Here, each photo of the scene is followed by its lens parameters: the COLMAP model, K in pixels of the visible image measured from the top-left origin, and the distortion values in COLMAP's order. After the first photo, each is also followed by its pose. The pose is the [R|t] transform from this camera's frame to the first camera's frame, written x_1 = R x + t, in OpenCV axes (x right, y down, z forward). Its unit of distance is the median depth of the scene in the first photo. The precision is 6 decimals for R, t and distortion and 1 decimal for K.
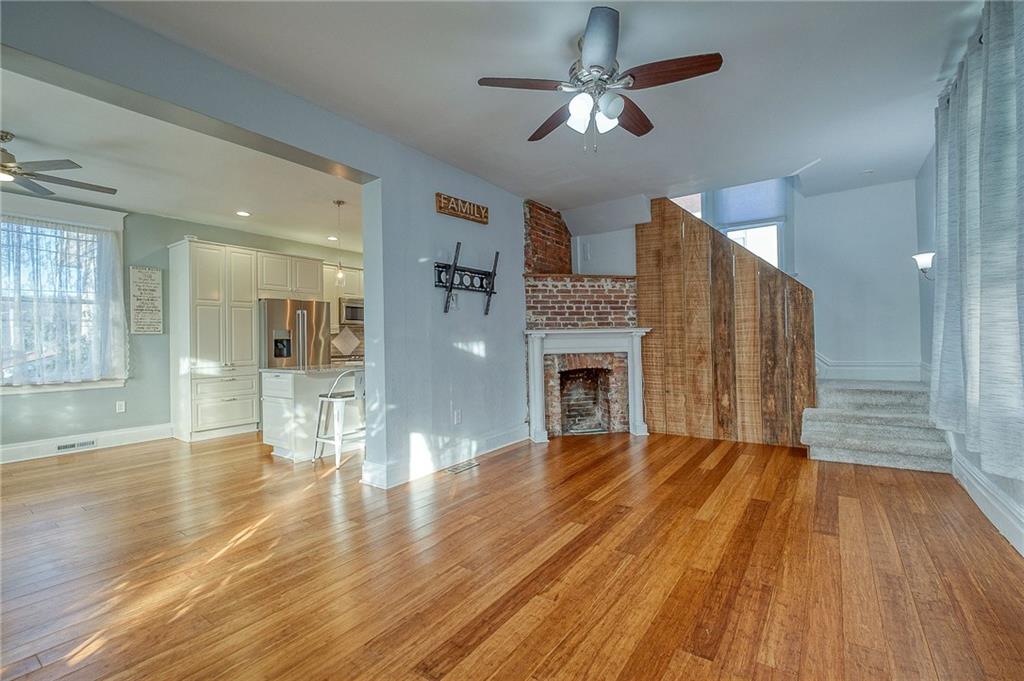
lens RADIAL K [[447.2, 0, 517.1], [0, 447.2, 337.5], [0, 0, 1]] dist [0.008372, -0.006620]
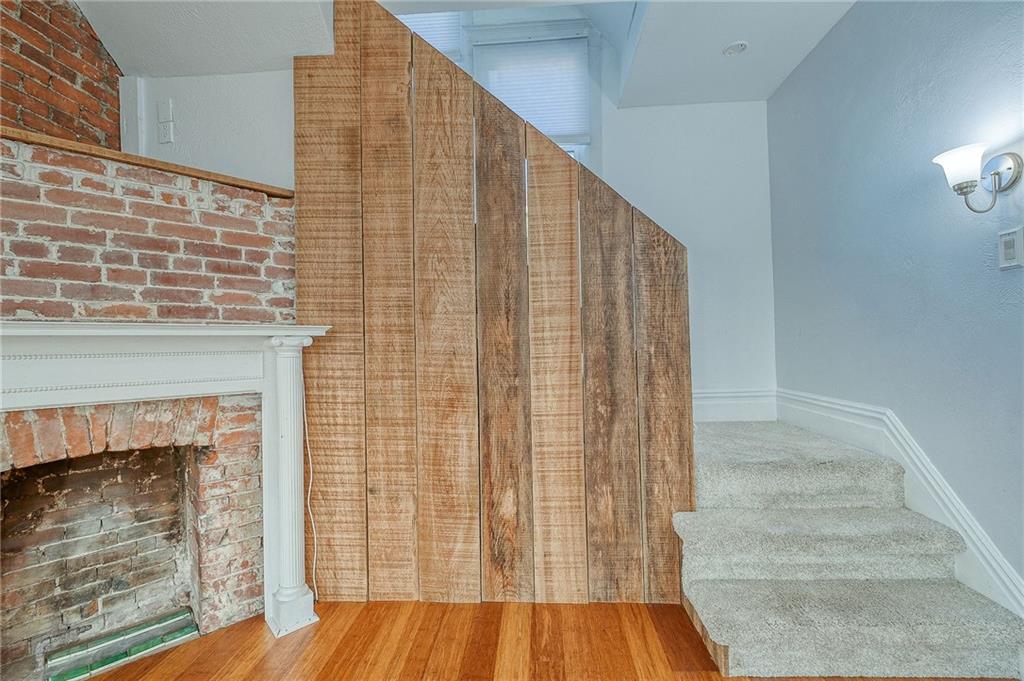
lens RADIAL K [[447.2, 0, 517.1], [0, 447.2, 337.5], [0, 0, 1]] dist [0.008372, -0.006620]
pose [[0.853271, 0.013105, 0.521304, 0.242001], [0.001186, 0.999633, -0.027070, -0.001514], [-0.521467, 0.023717, 0.852942, 0.606893]]
